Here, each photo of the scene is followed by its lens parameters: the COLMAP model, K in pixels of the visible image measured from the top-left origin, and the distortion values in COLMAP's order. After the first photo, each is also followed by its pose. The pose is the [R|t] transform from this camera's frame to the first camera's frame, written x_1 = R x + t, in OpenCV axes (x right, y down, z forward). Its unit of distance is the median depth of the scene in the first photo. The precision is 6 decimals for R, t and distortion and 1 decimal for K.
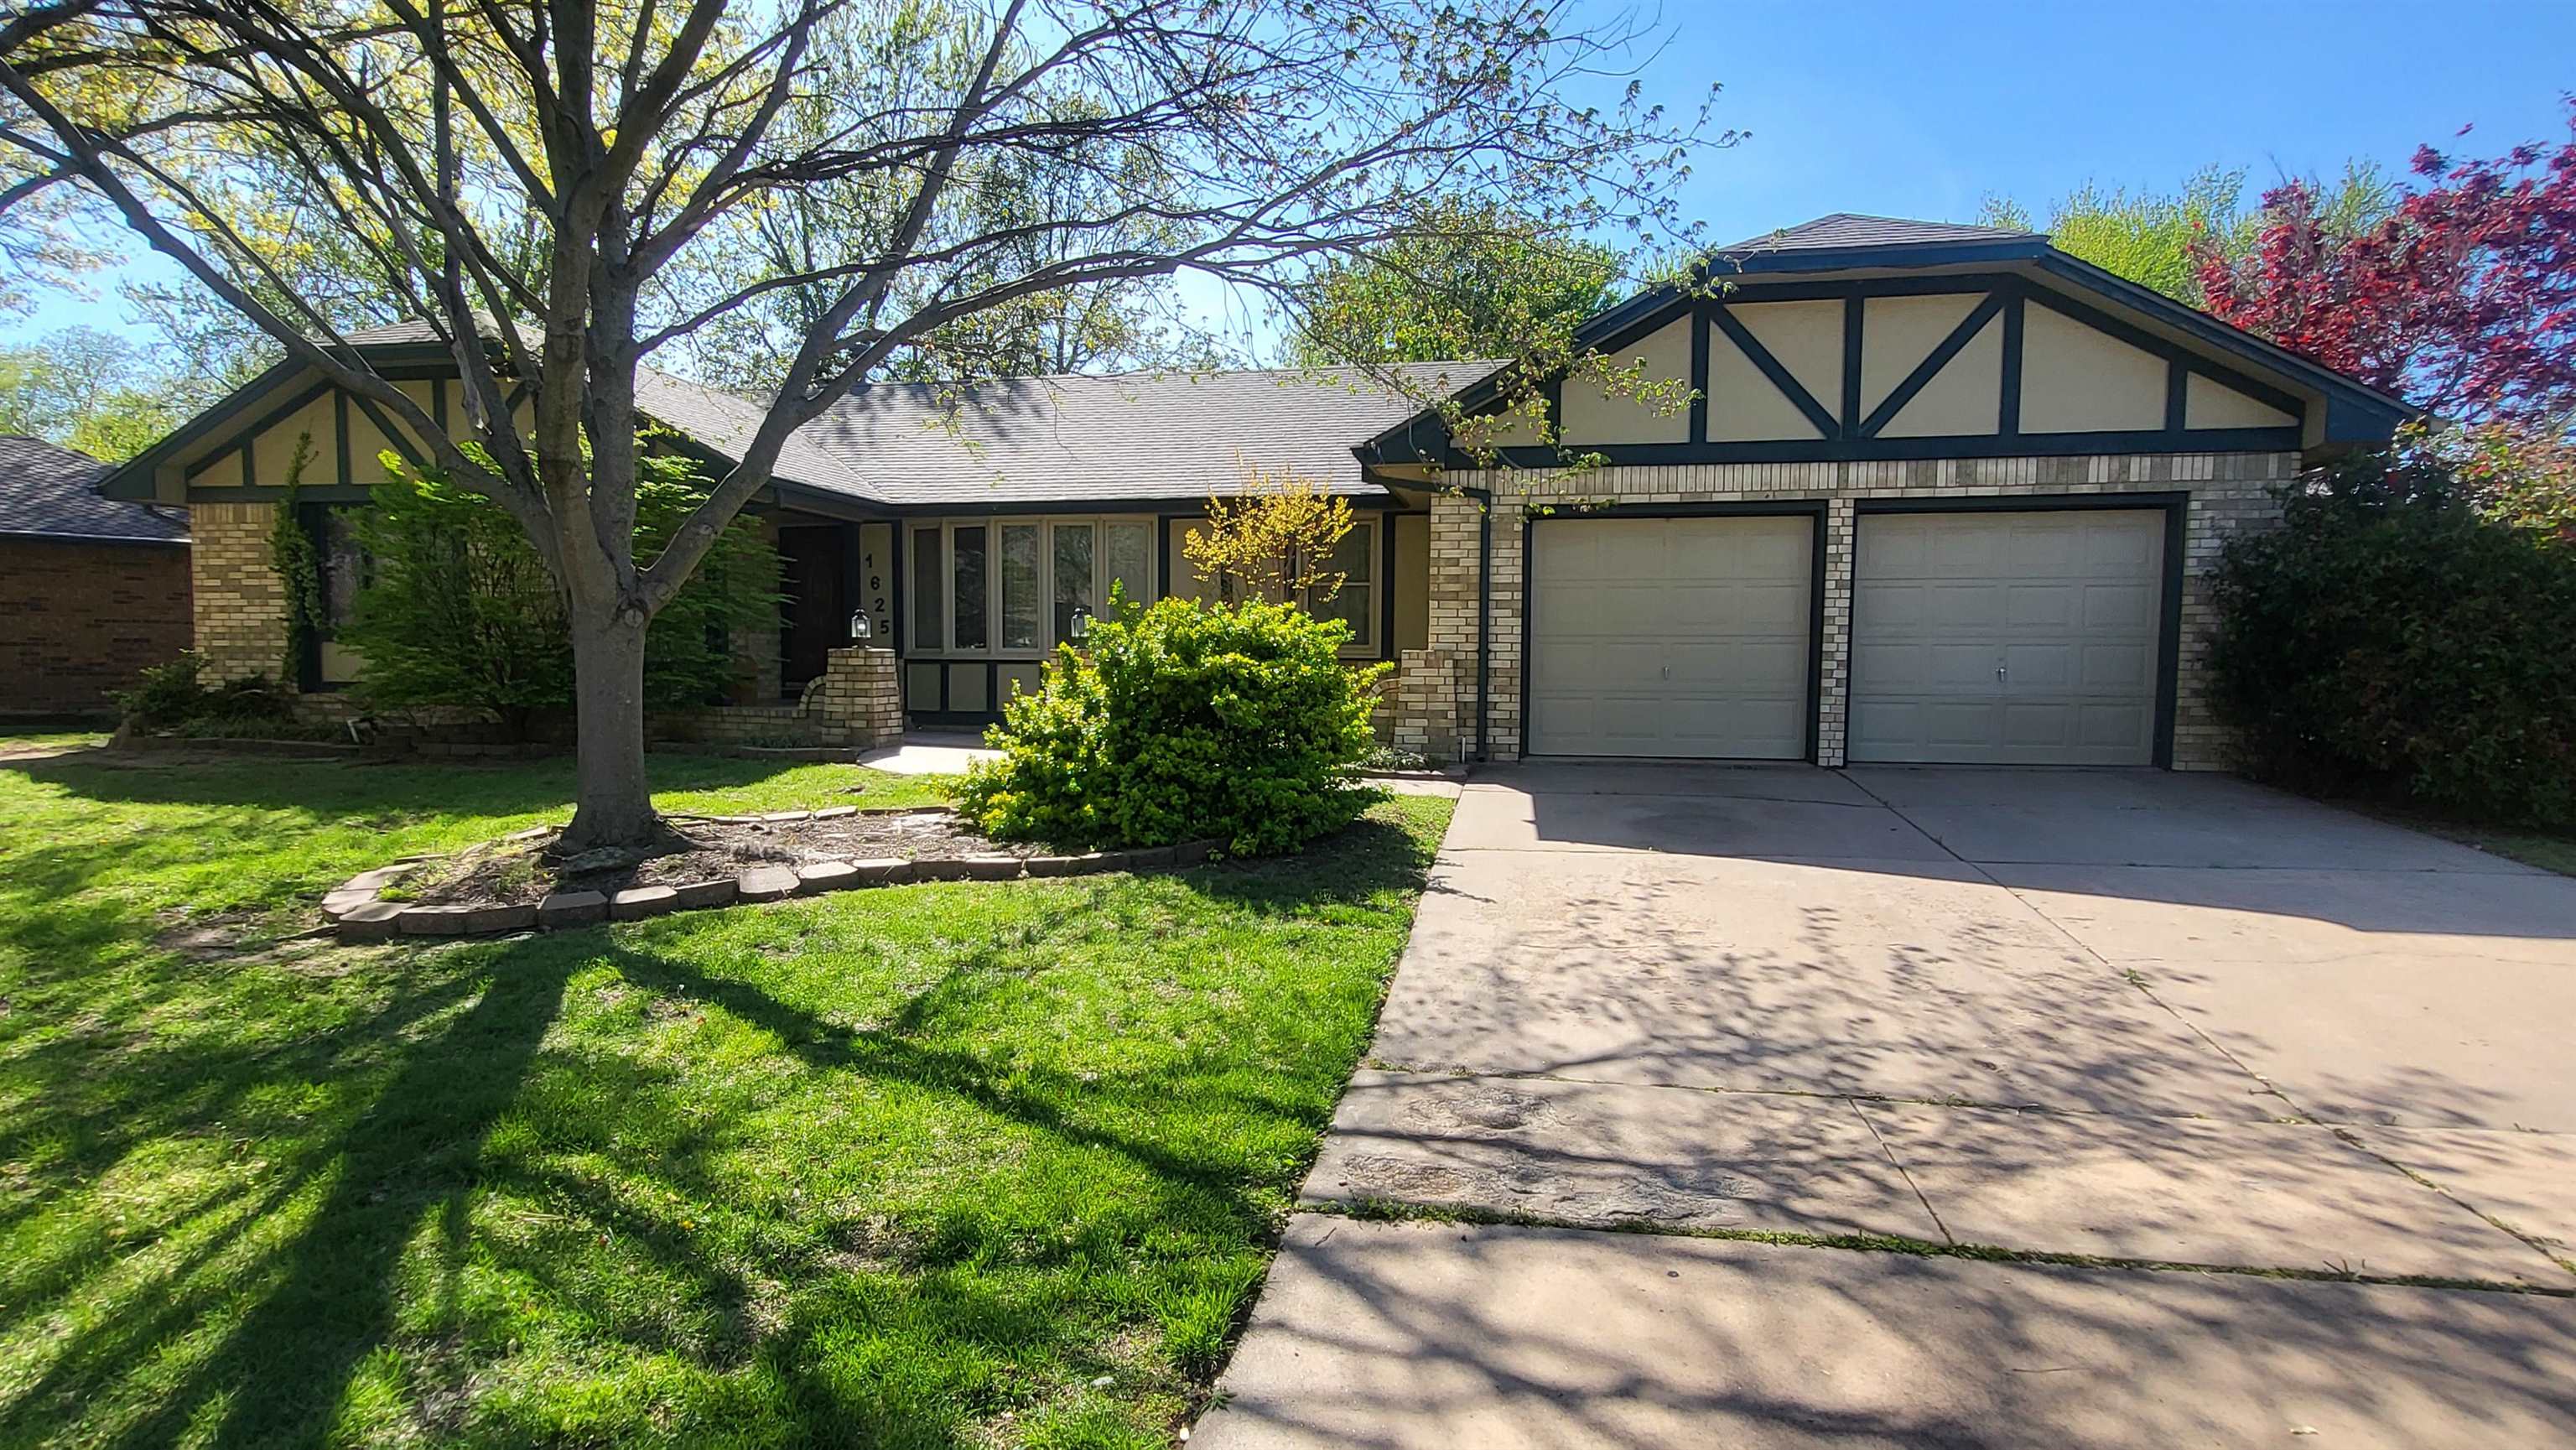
lens RADIAL K [[1009.6, 0, 1268.2], [0, 1009.6, 713.1], [0, 0, 1]] dist [0.007270, -0.001287]
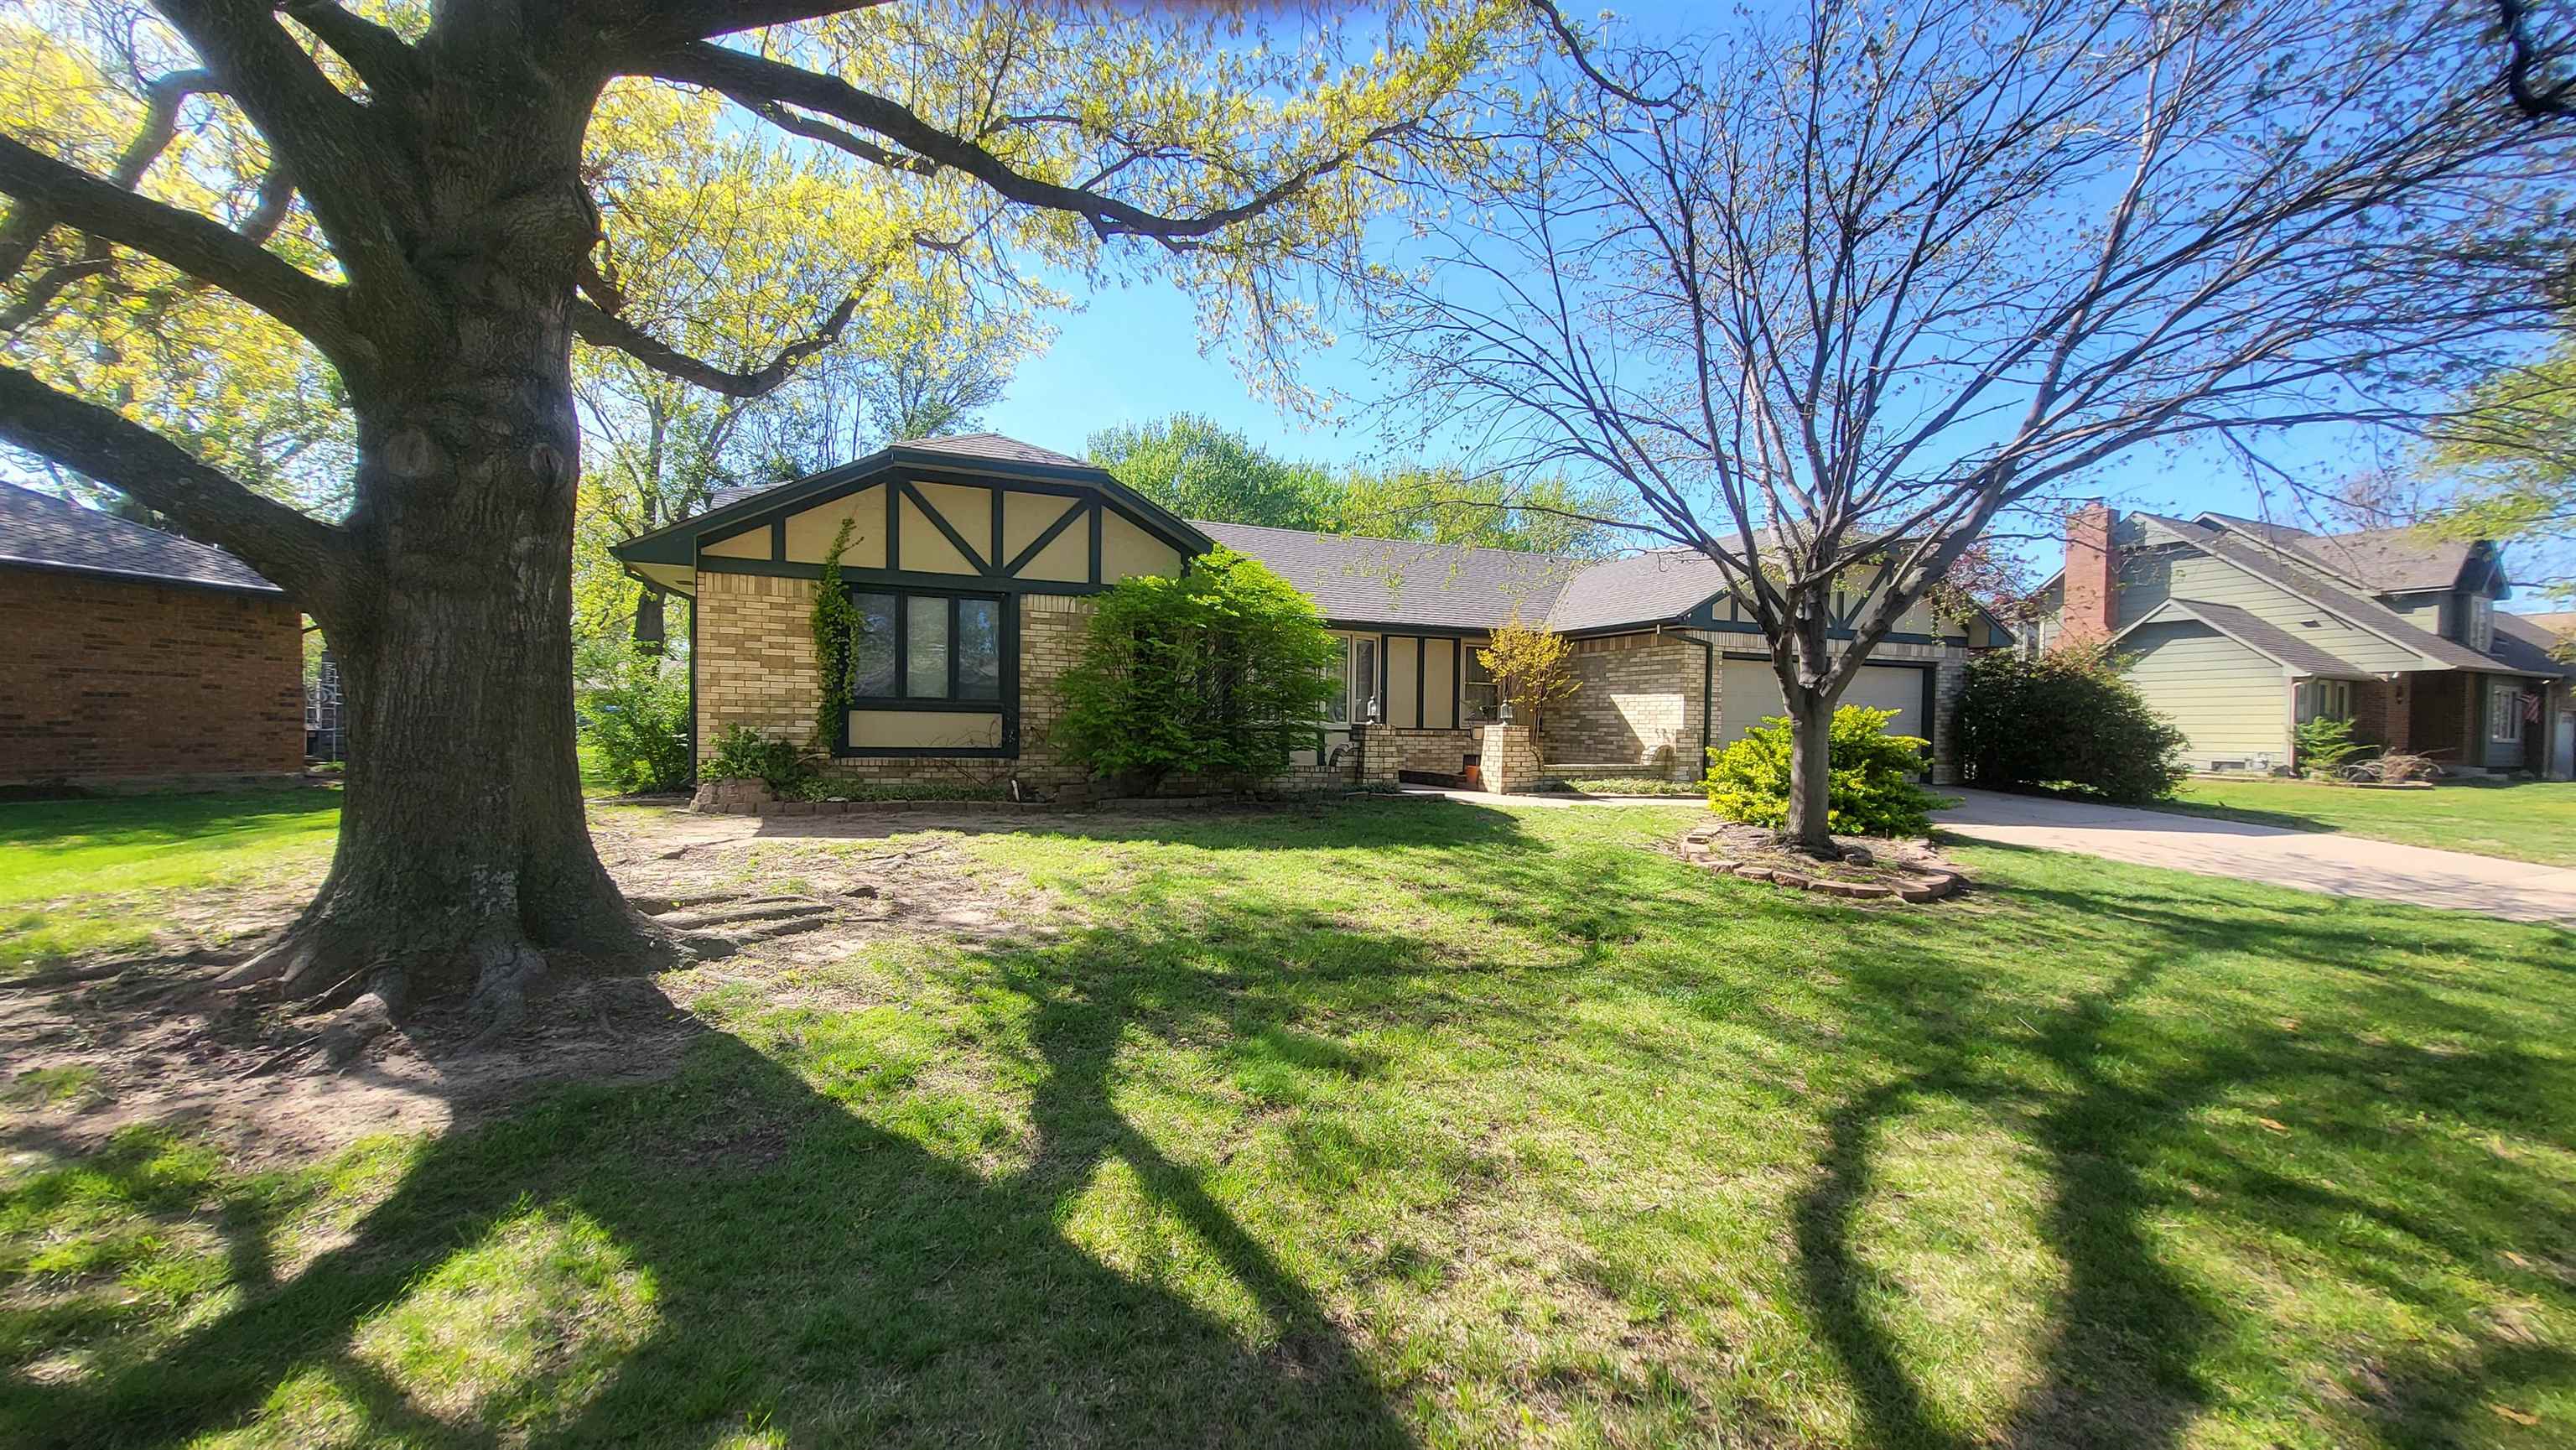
lens RADIAL K [[1009.6, 0, 1278.3], [0, 1009.6, 738.5], [0, 0, 1]] dist [0.007270, -0.001287]
pose [[0.872437, 0.006891, 0.488678, -1.058952], [0.017763, 0.998793, -0.045797, 0.016616], [-0.488403, 0.048635, 0.871262, -0.155442]]
